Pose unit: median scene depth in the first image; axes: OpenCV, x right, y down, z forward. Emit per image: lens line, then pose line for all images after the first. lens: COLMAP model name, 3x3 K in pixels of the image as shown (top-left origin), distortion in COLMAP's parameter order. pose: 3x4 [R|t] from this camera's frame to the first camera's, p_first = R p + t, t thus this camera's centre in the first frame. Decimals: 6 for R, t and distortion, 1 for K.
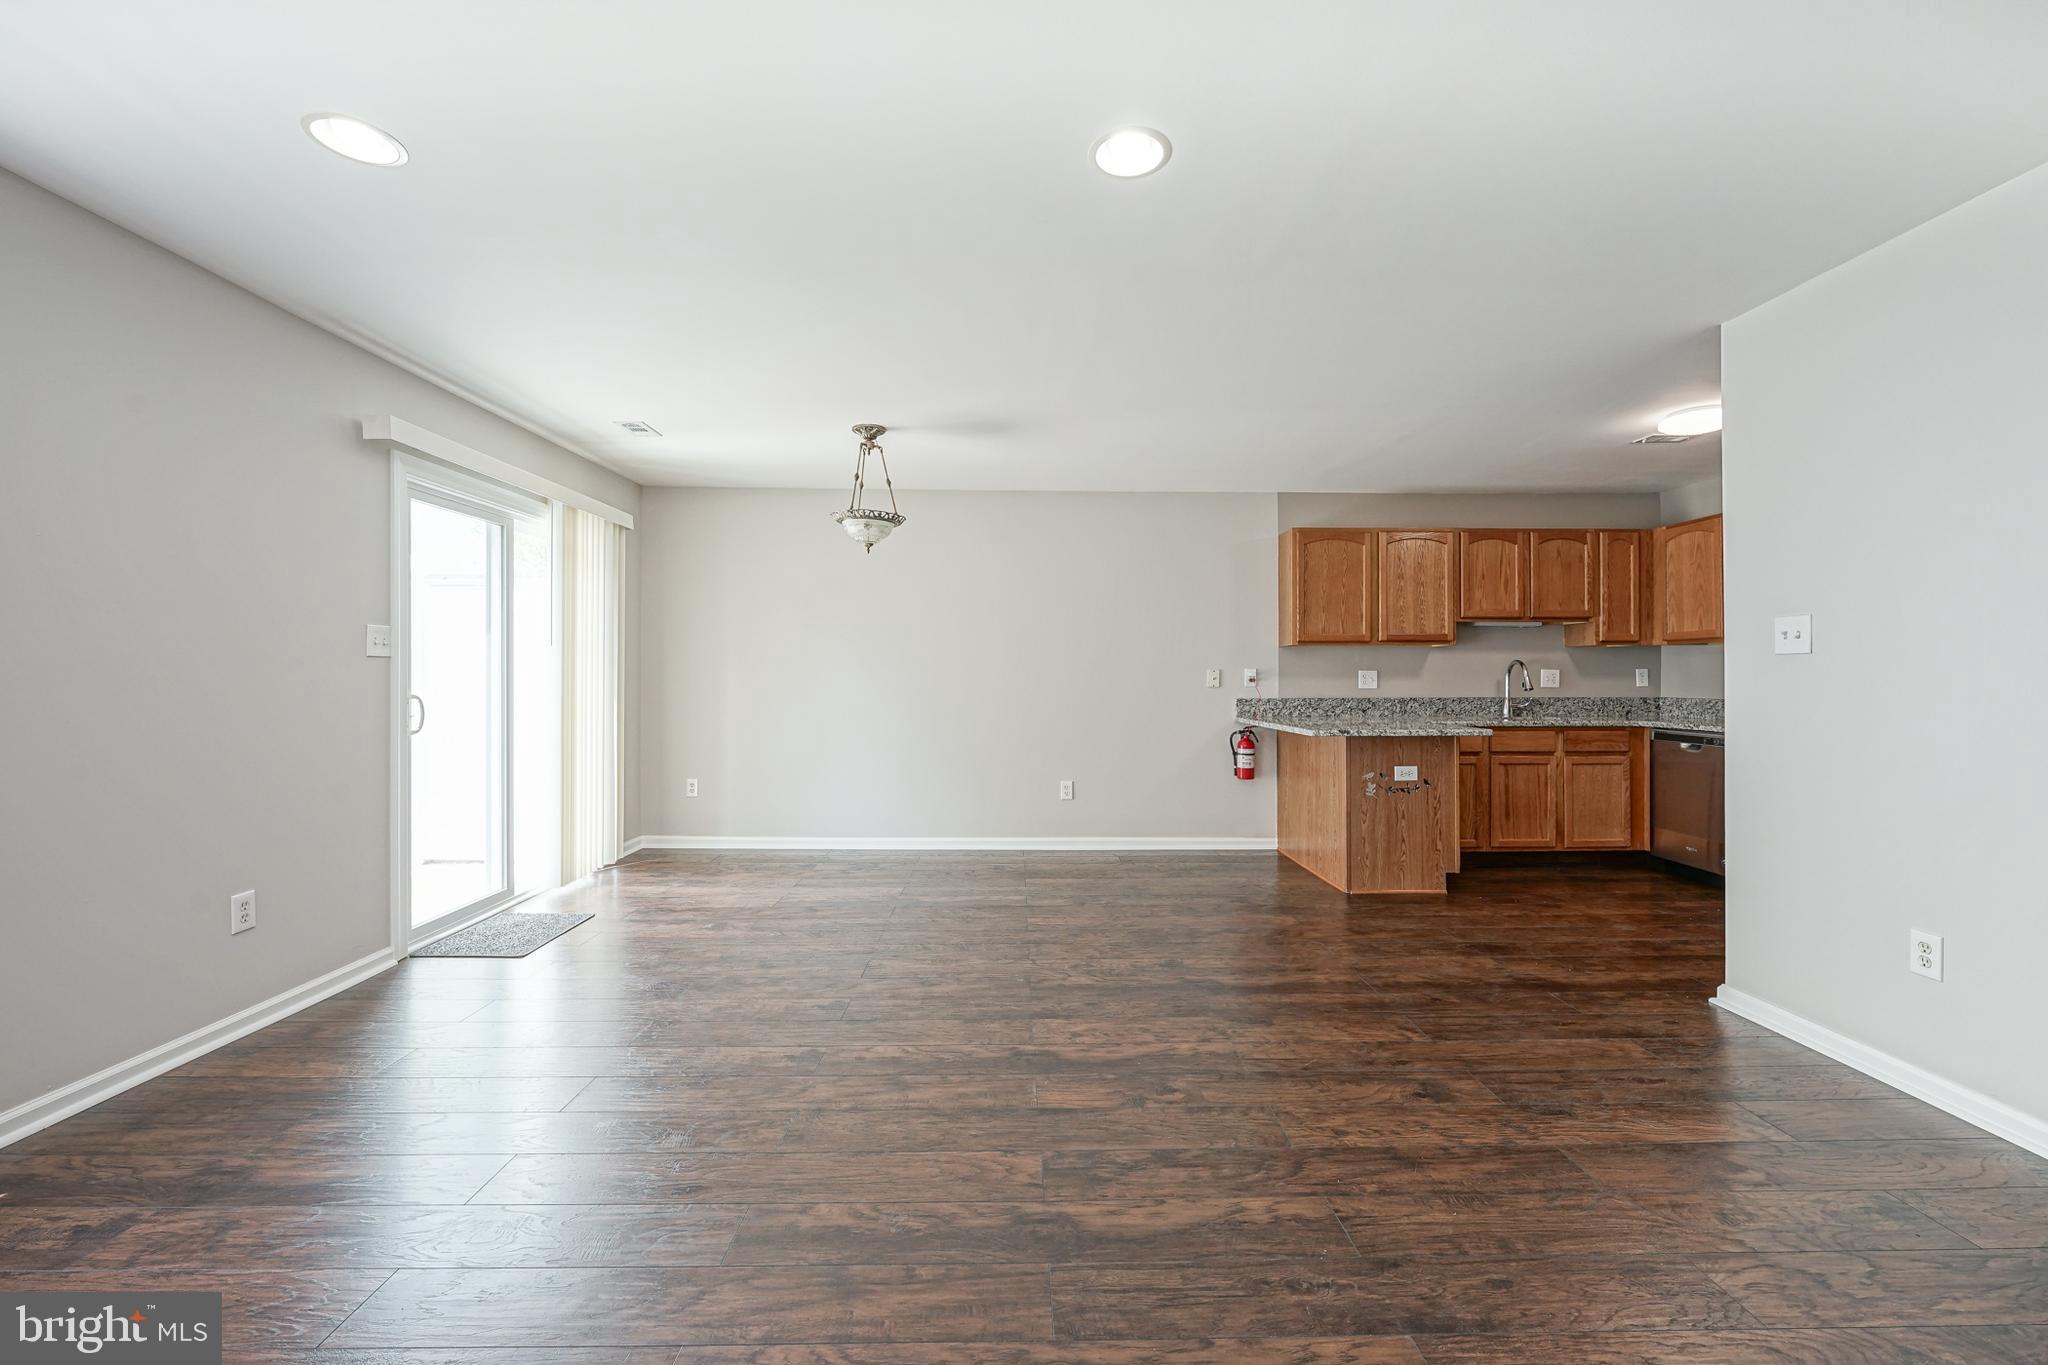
lens RADIAL K [[816.5, 0, 1027.6], [0, 816.5, 673.8], [0, 0, 1]] dist [-0.003001, 0.000757]
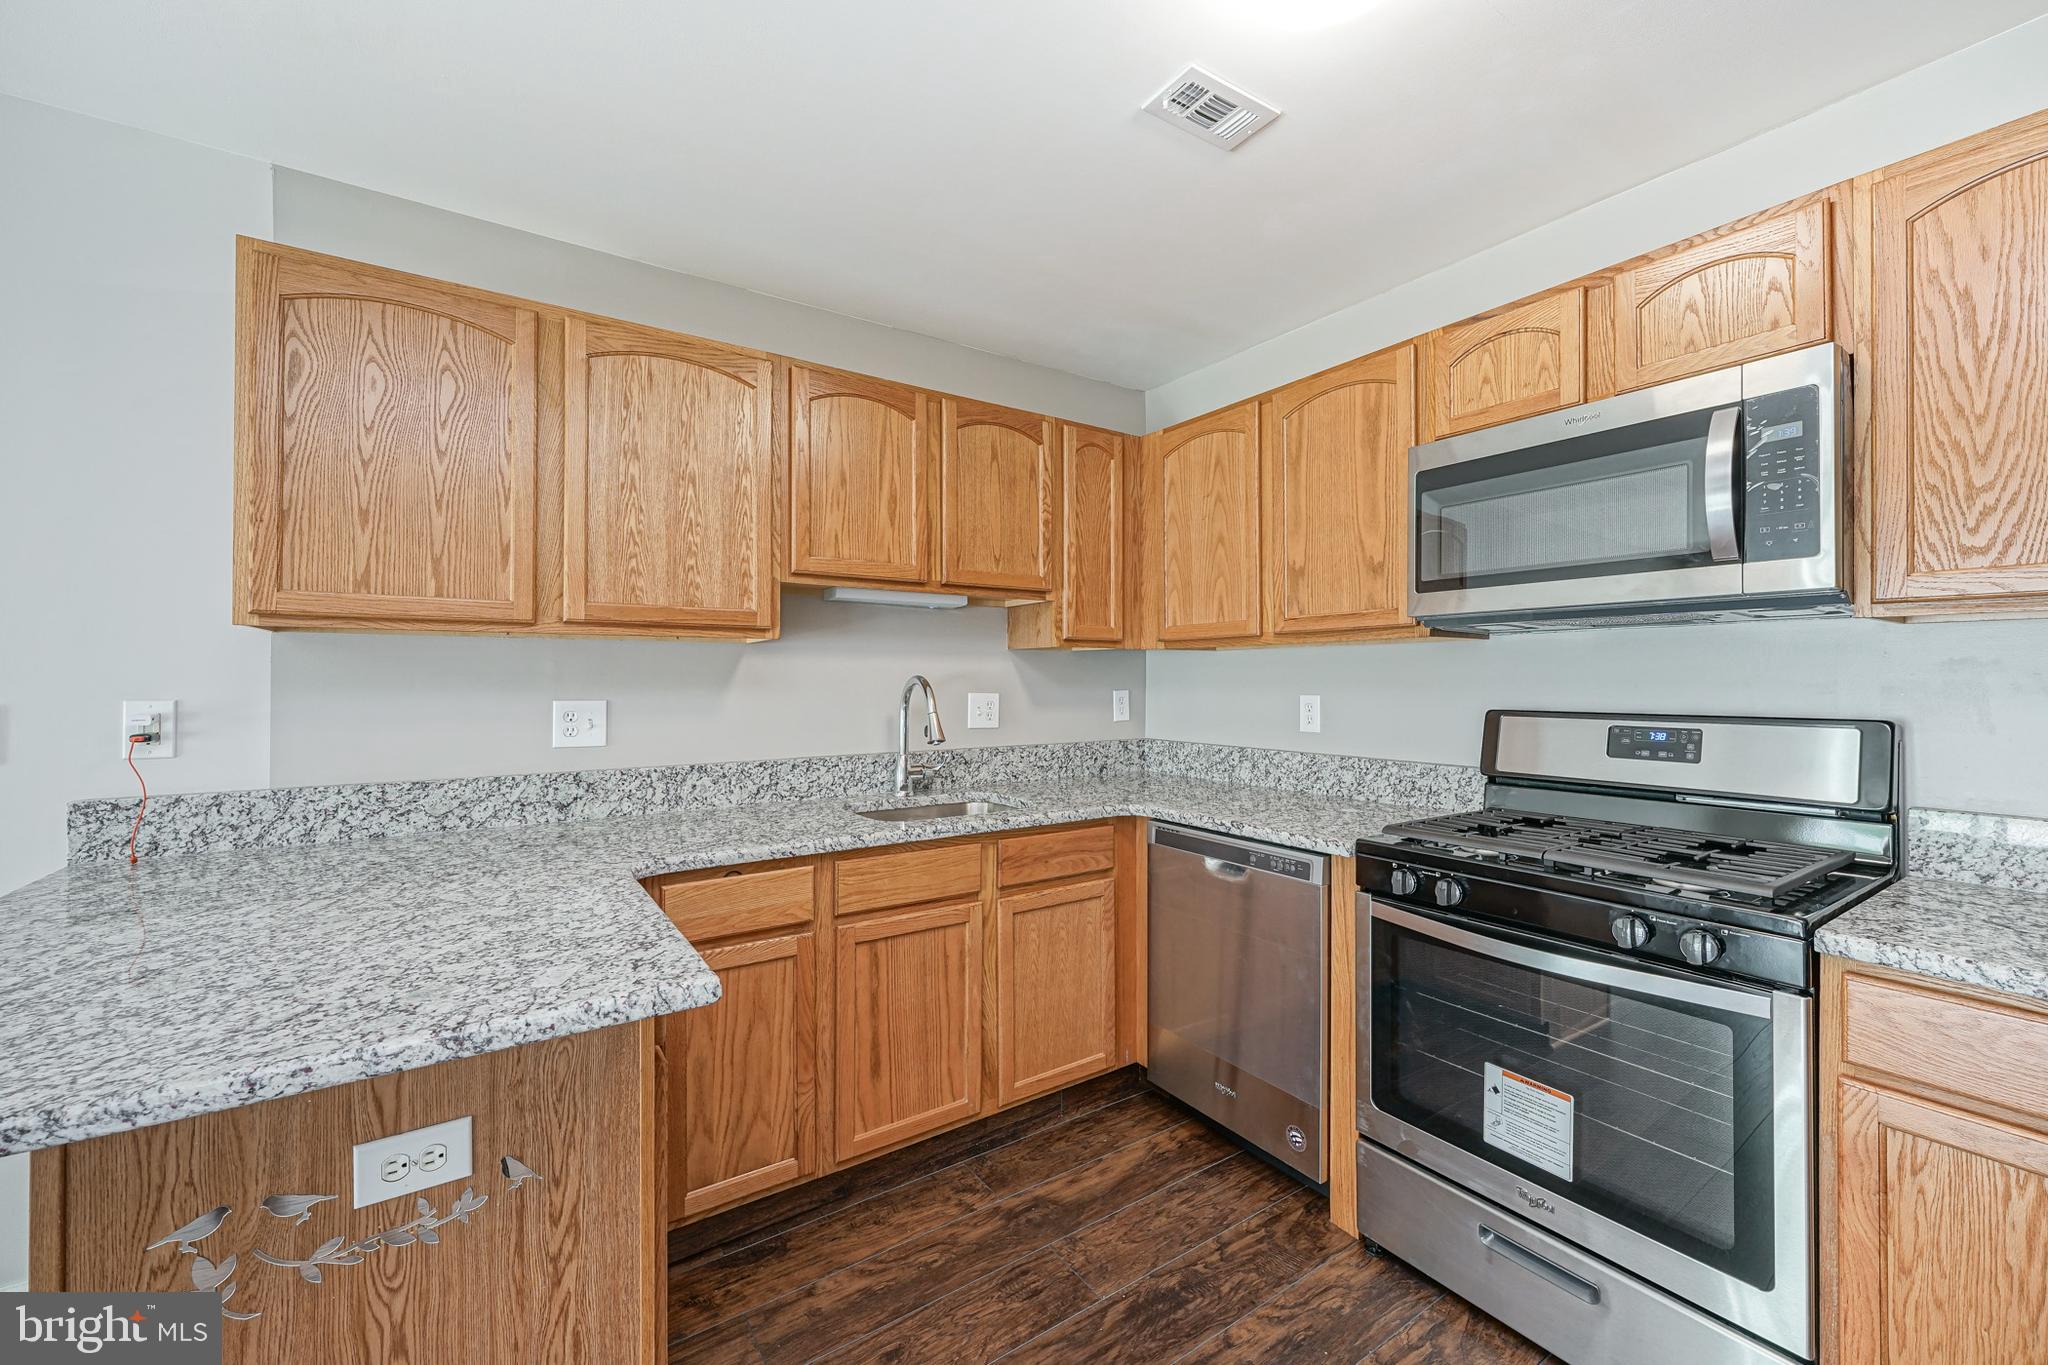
lens RADIAL K [[816.5, 0, 1028.3], [0, 816.5, 672.8], [0, 0, 1]] dist [-0.003001, 0.000757]
pose [[0.836199, 0.004571, 0.548408, 0.434881], [-0.002490, 0.999987, -0.004539, -0.018279], [-0.548421, 0.002430, 0.836199, 0.630165]]
